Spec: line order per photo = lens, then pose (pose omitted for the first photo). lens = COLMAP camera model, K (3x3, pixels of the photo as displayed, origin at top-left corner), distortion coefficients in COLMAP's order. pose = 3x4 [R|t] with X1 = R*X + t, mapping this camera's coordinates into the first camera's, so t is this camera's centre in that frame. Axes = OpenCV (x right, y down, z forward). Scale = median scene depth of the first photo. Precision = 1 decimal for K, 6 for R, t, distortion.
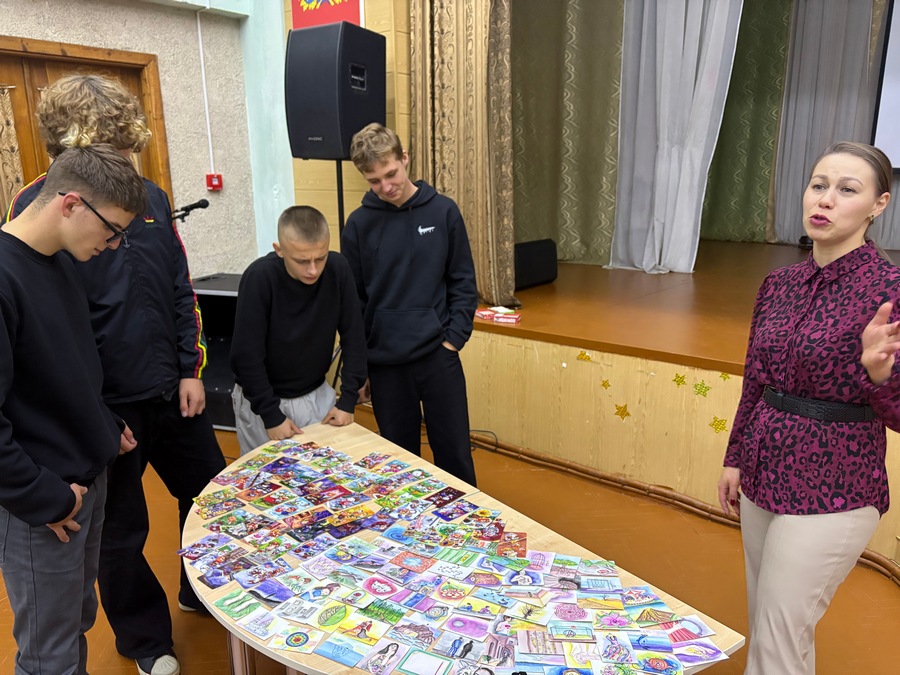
lens RADIAL K [[688.4, 0, 456.1], [0, 688.4, 344.5], [0, 0, 1]] dist [0.019430, -0.029697]
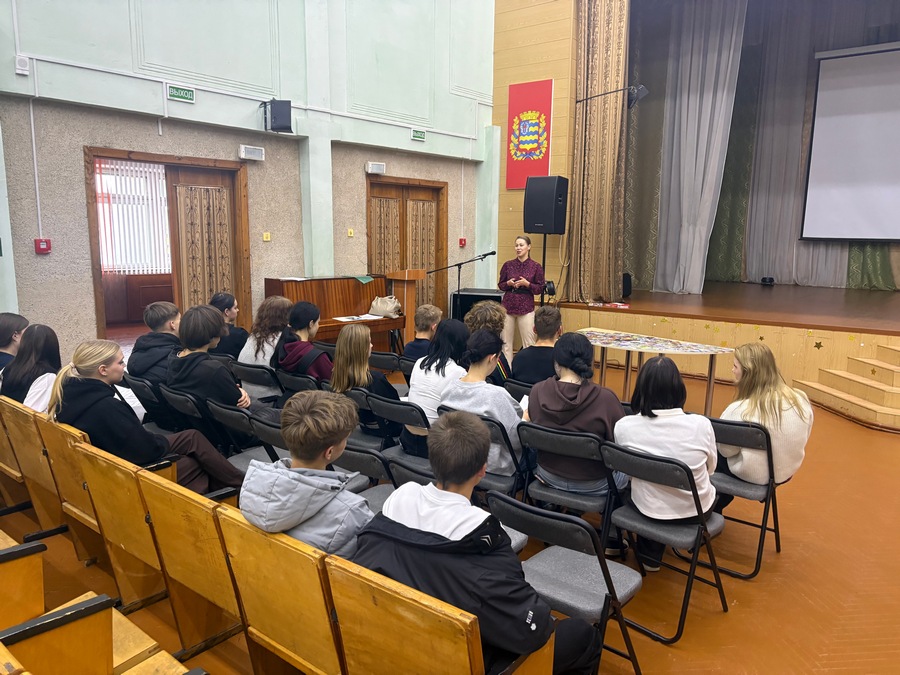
lens RADIAL K [[685.8, 0, 448.0], [0, 685.8, 345.6], [0, 0, 1]] dist [0.028690, -0.033853]
pose [[0.999791, 0.010234, 0.017673, -0.474942], [-0.008853, 0.997030, -0.076508, 0.235612], [-0.018404, 0.076335, 0.996912, -1.047437]]
